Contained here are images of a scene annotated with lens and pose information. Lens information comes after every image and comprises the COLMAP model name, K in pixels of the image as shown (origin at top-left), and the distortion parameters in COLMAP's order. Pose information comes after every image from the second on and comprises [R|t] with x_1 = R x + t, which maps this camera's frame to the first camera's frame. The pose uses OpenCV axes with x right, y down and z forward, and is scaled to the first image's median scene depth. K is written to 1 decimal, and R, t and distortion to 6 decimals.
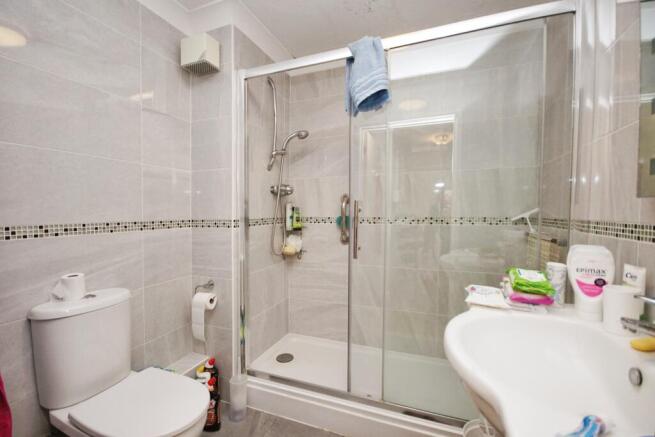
lens RADIAL K [[285.7, 0, 327.5], [0, 285.7, 218.5], [0, 0, 1]] dist [-0.000252, 0.000054]
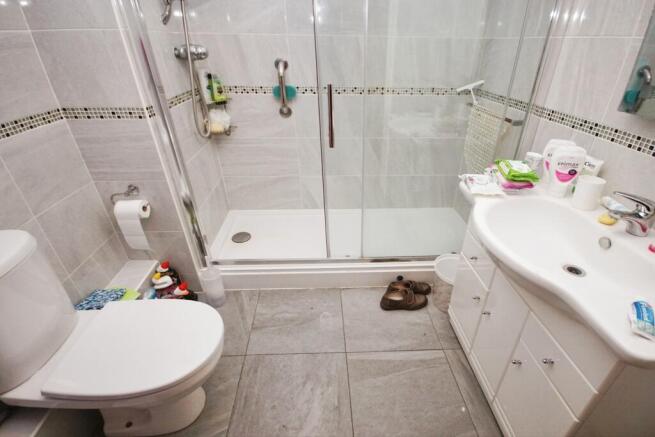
lens RADIAL K [[280.6, 0, 336.6], [0, 280.6, 180.8], [0, 0, 1]] dist [0.000503, -0.000051]
pose [[0.905843, -0.204905, 0.370758, -0.184153], [0.032031, 0.905855, 0.422374, -0.110746], [-0.422400, -0.370729, 0.827126, 0.116684]]
